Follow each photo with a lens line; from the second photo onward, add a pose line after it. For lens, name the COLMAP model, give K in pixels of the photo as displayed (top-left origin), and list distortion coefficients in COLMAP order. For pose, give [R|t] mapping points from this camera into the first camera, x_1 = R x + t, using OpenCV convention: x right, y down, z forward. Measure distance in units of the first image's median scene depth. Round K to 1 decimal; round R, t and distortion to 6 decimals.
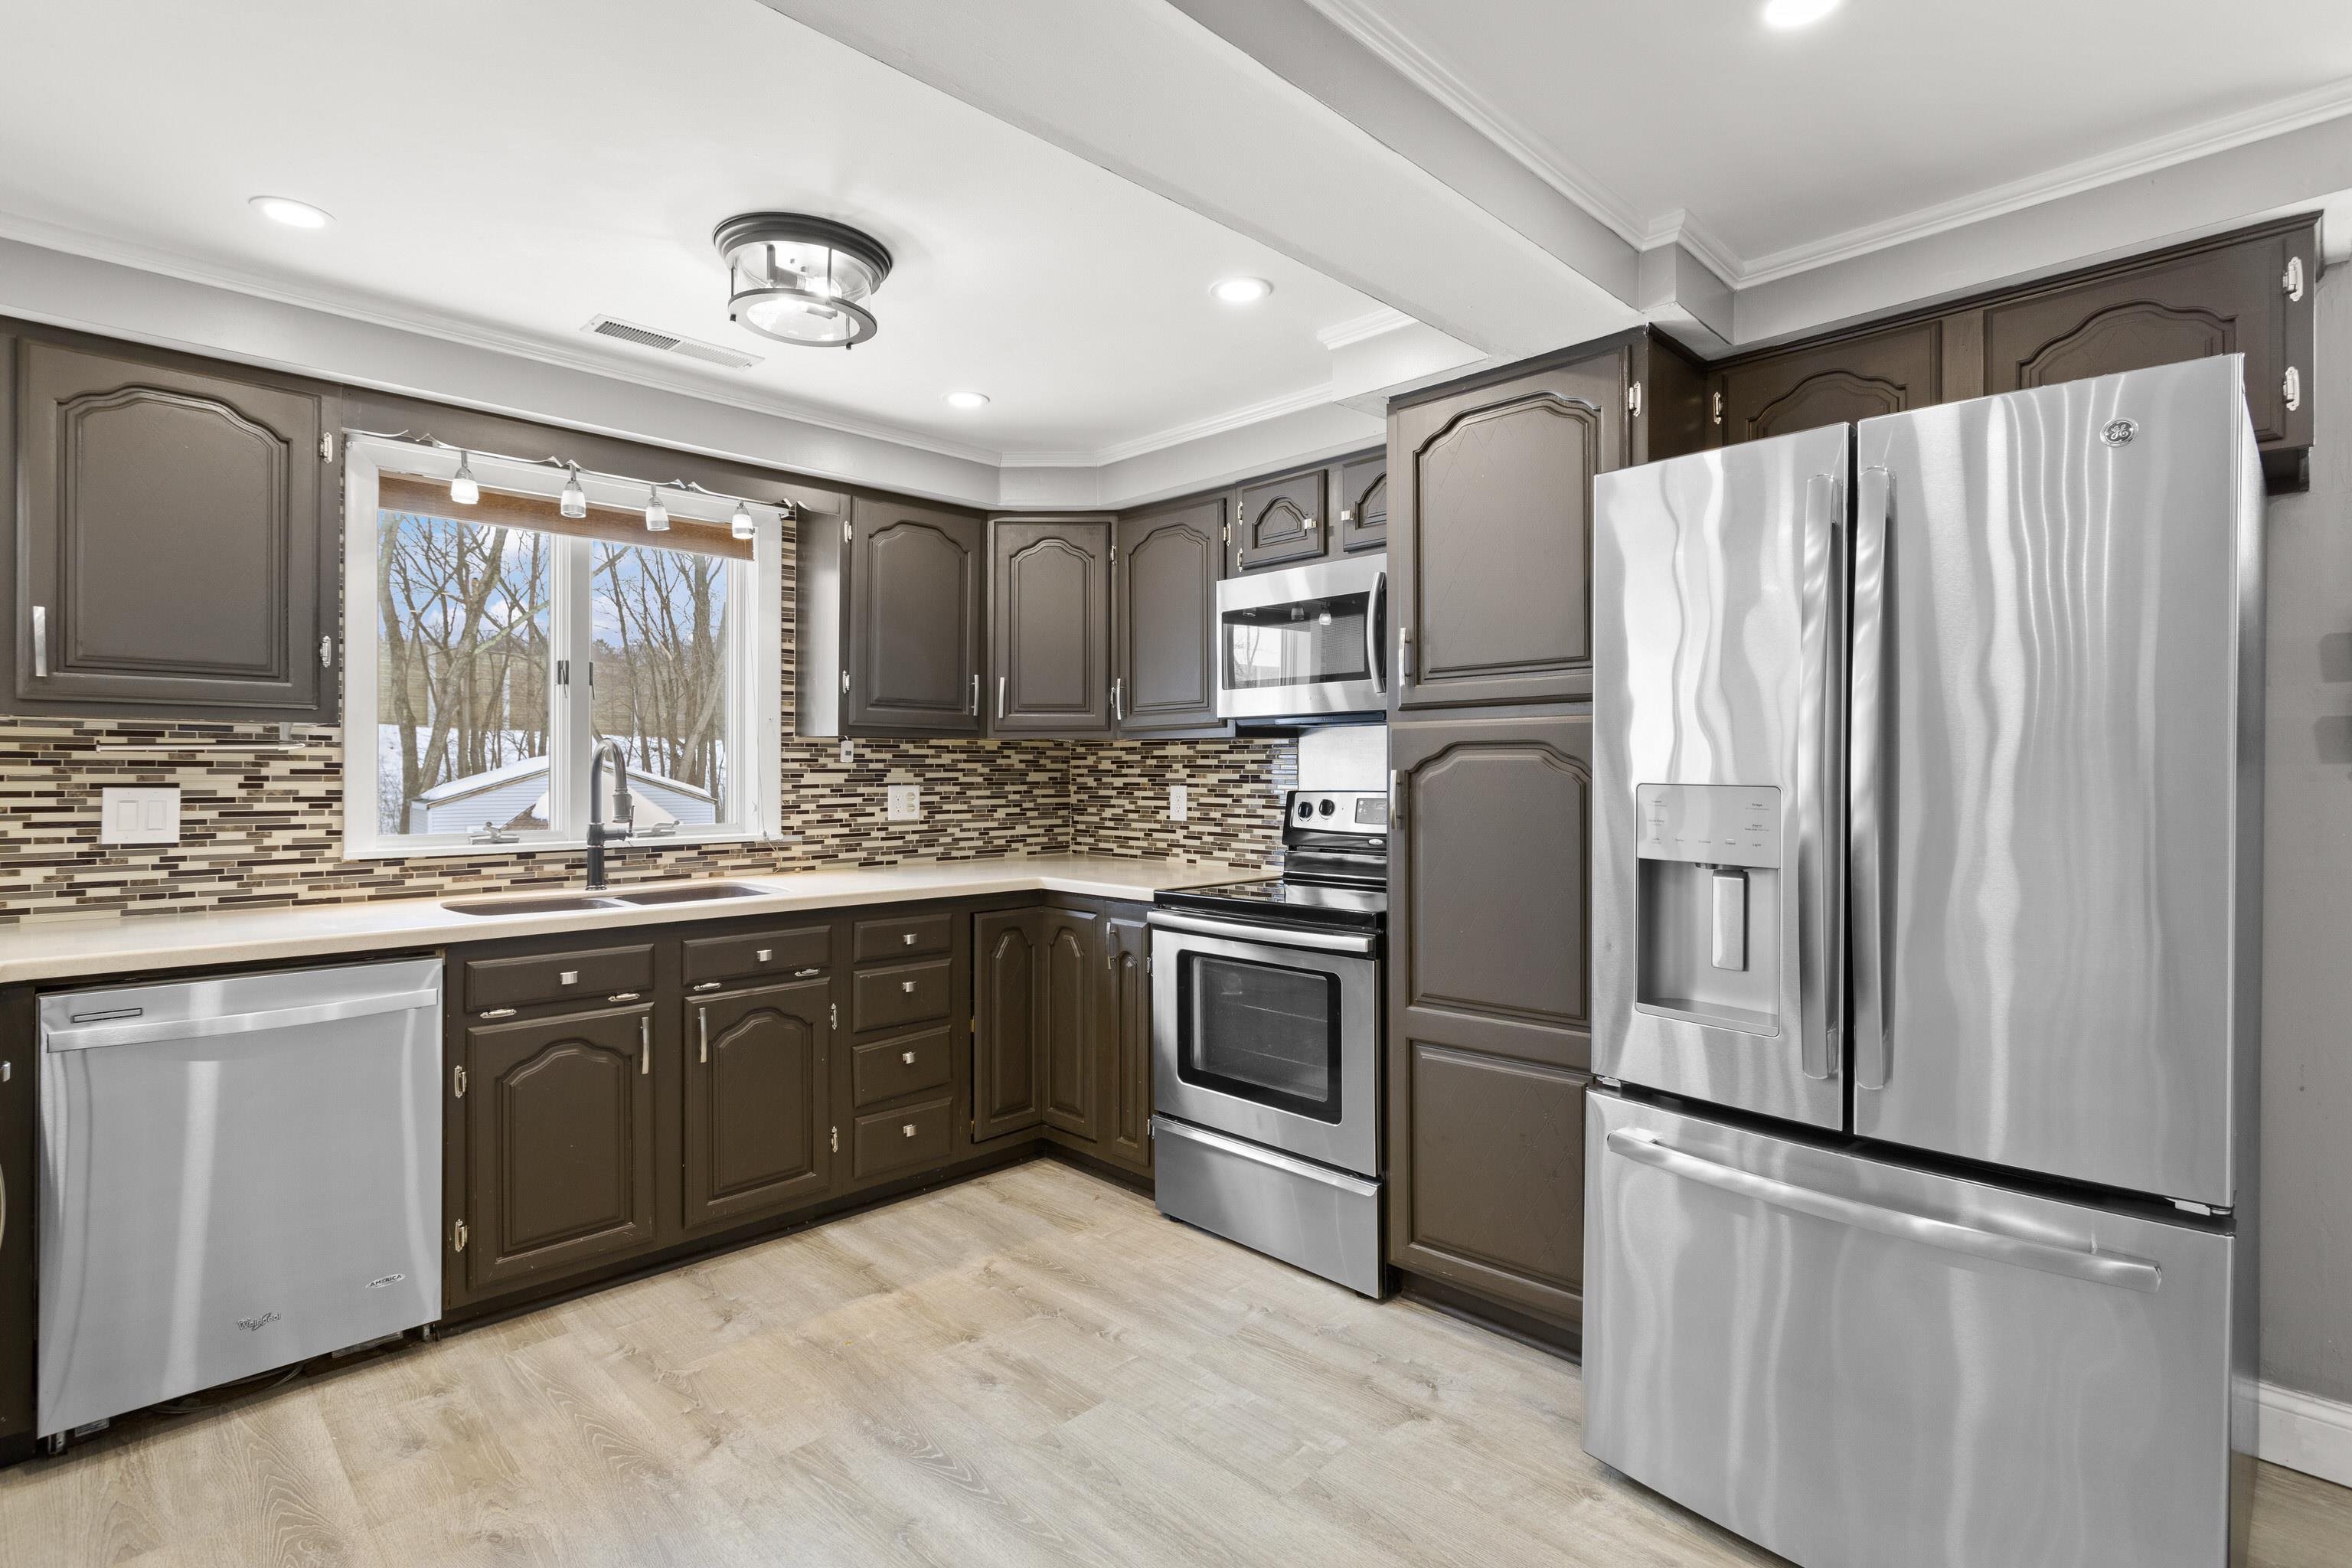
lens RADIAL K [[1114.3, 0, 1184.4], [0, 1114.3, 771.1], [0, 0, 1]] dist [0.000067, 0.000456]
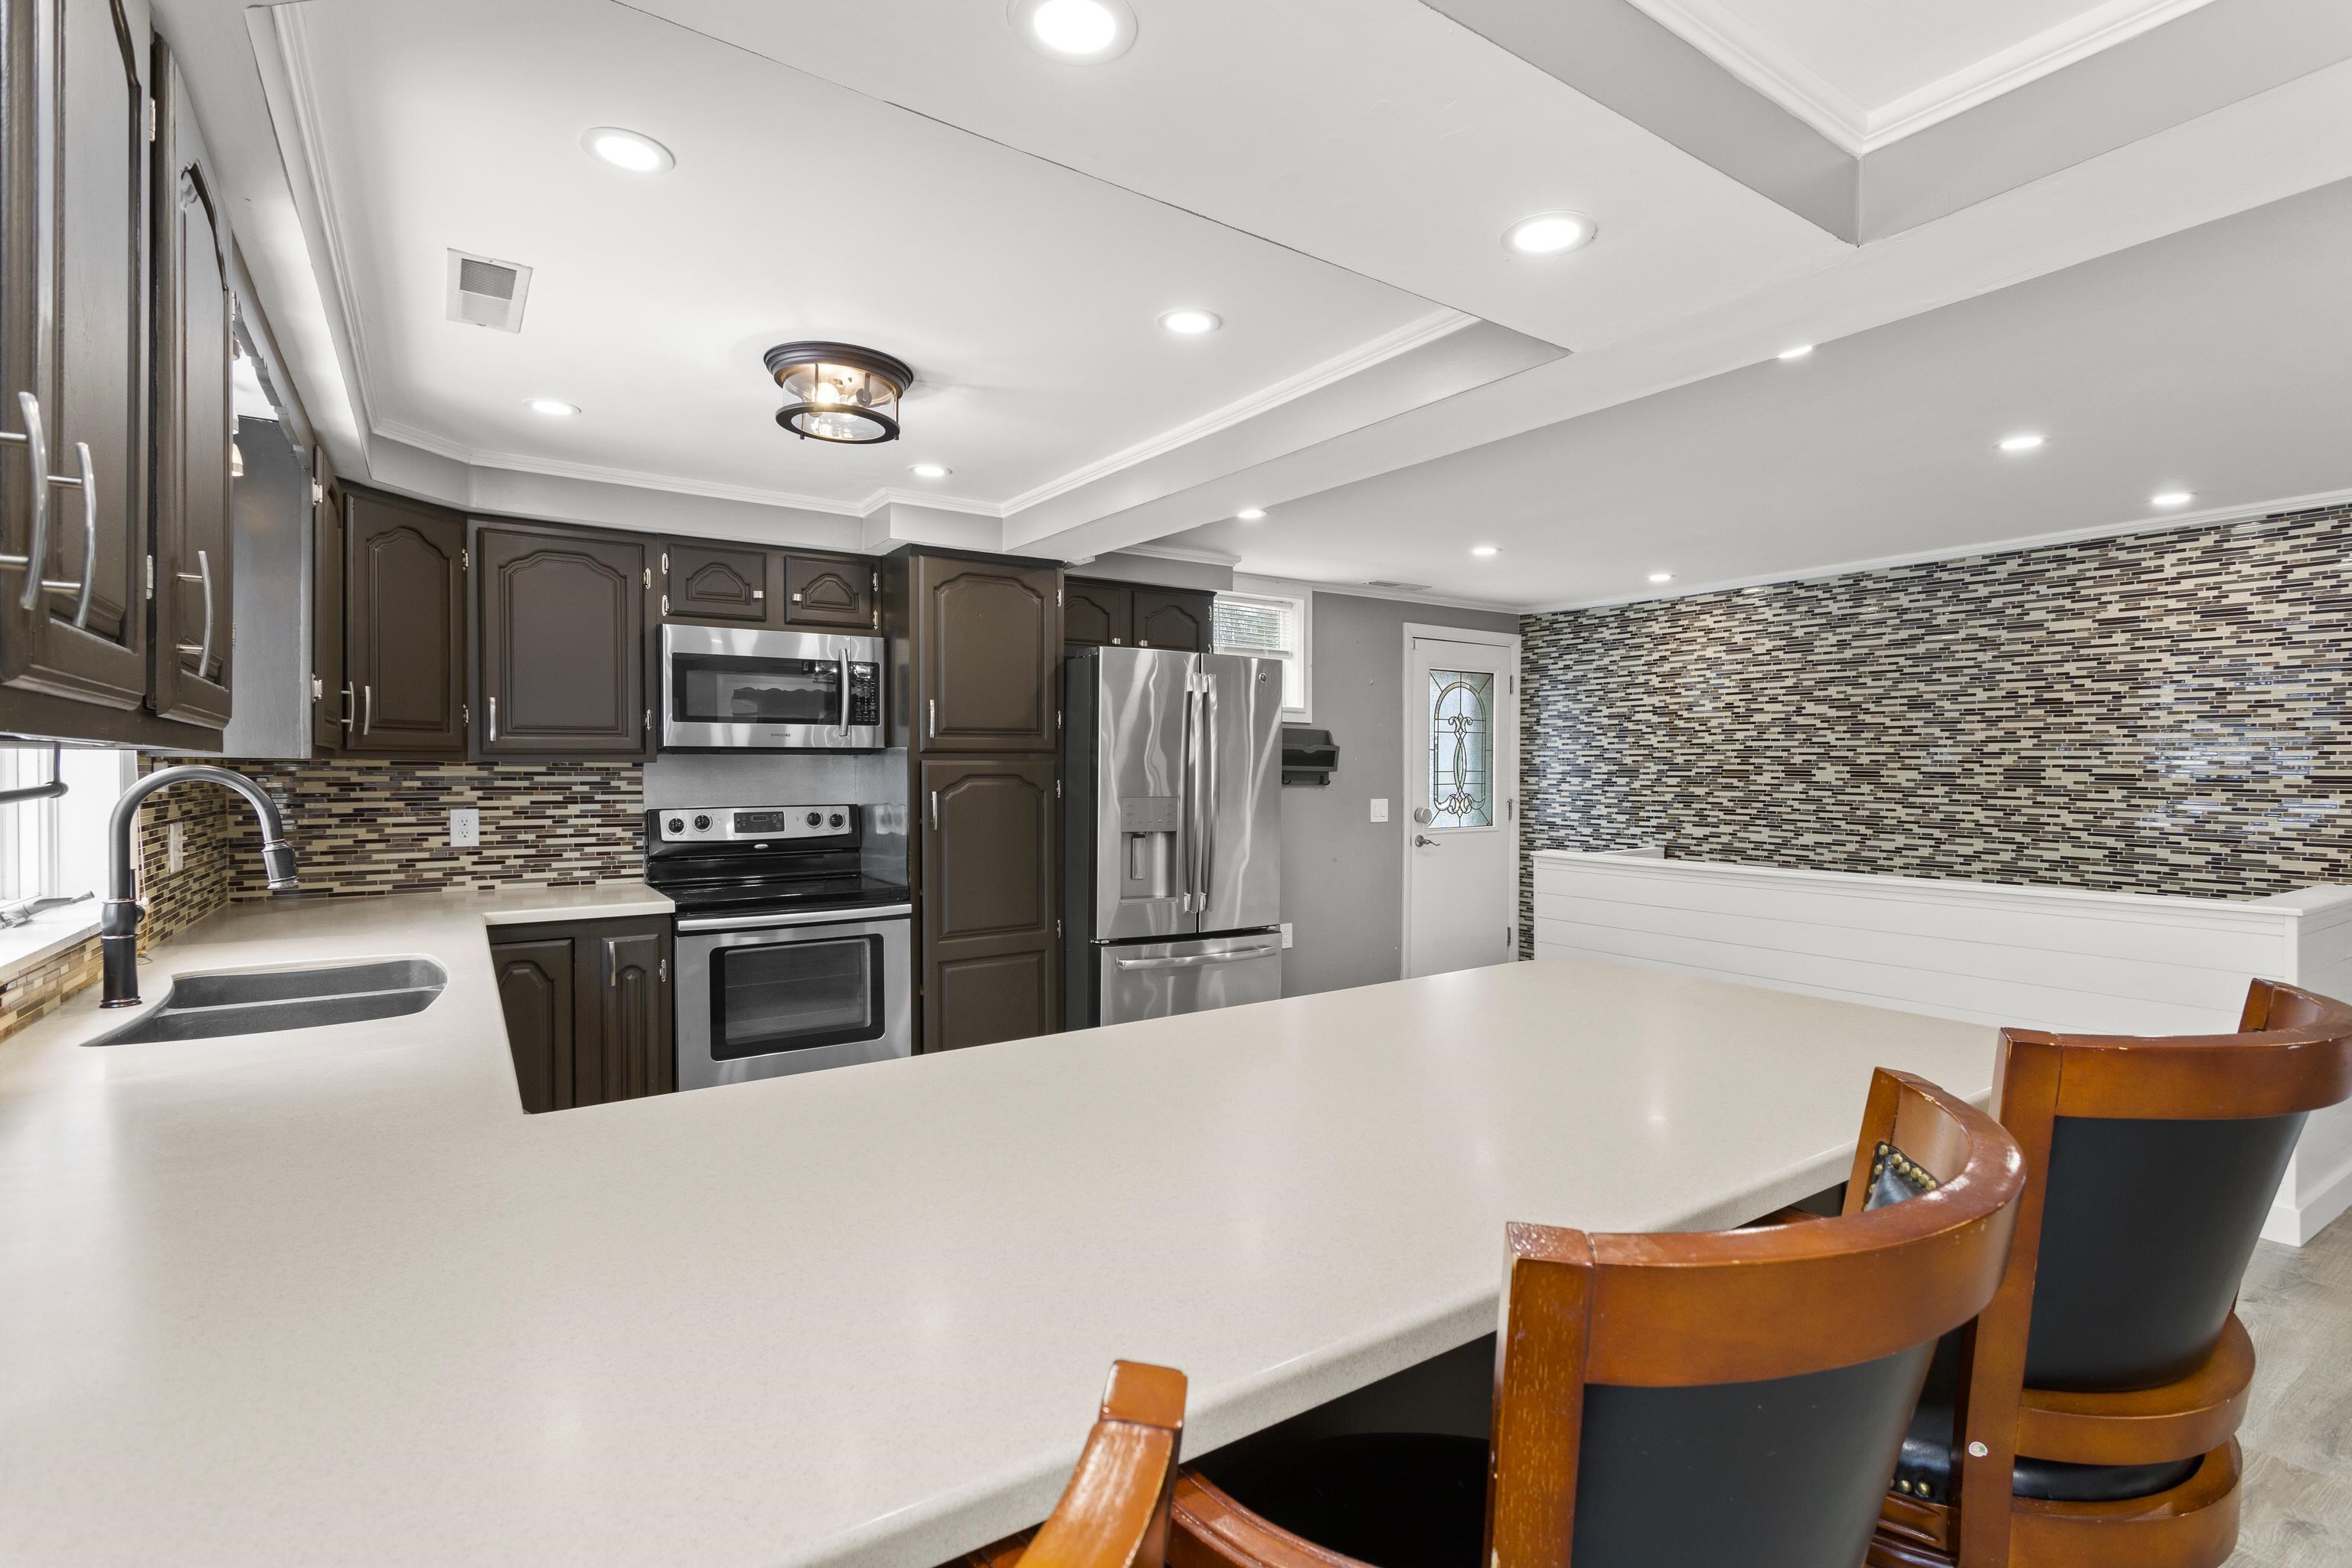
lens RADIAL K [[1113.4, 0, 1182.9], [0, 1113.4, 785.3], [0, 0, 1]] dist [0.001846, -0.000035]
pose [[0.195076, -0.015496, 0.980666, -1.113751], [0.000494, 0.999877, 0.015701, -0.029559], [-0.980788, -0.002579, 0.195059, 0.314933]]
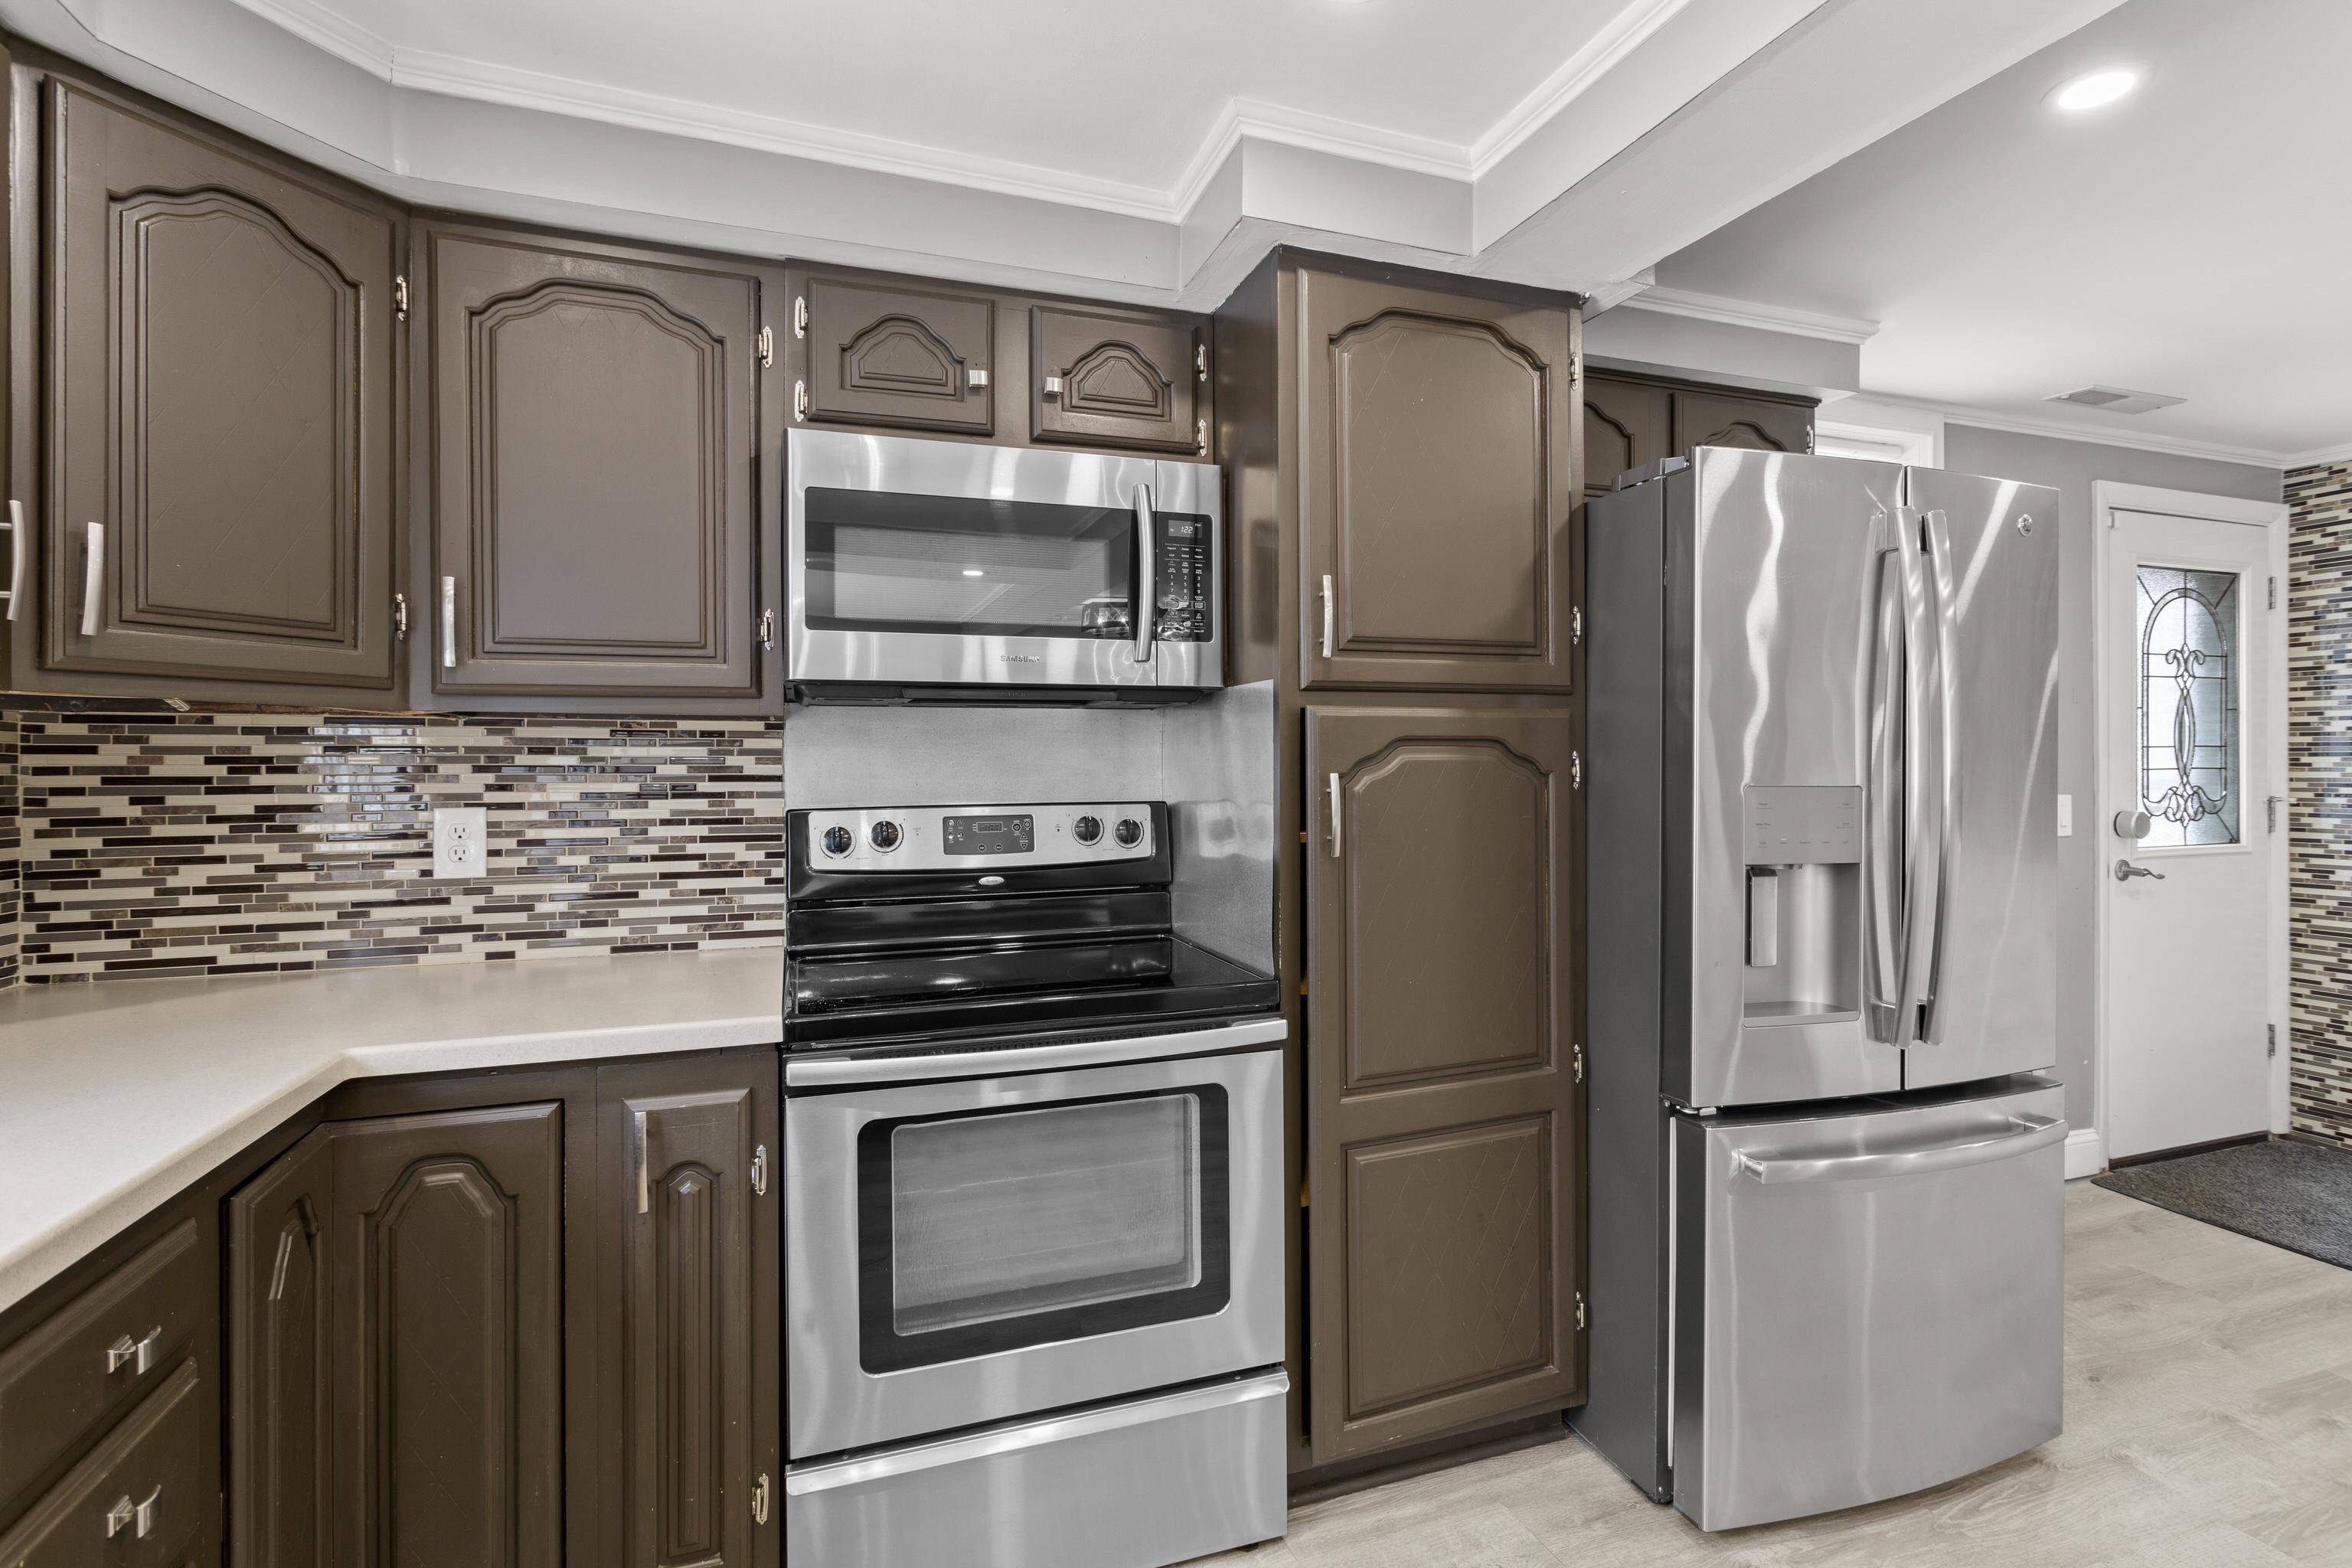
lens RADIAL K [[1116.6, 0, 1181.7], [0, 1116.6, 764.6], [0, 0, 1]] dist [-0.000104, 0.000294]
pose [[0.429443, -0.000236, 0.903094, -0.438676], [0.005238, 0.999984, -0.002230, -0.004715], [-0.903079, 0.005688, 0.429438, 0.687372]]
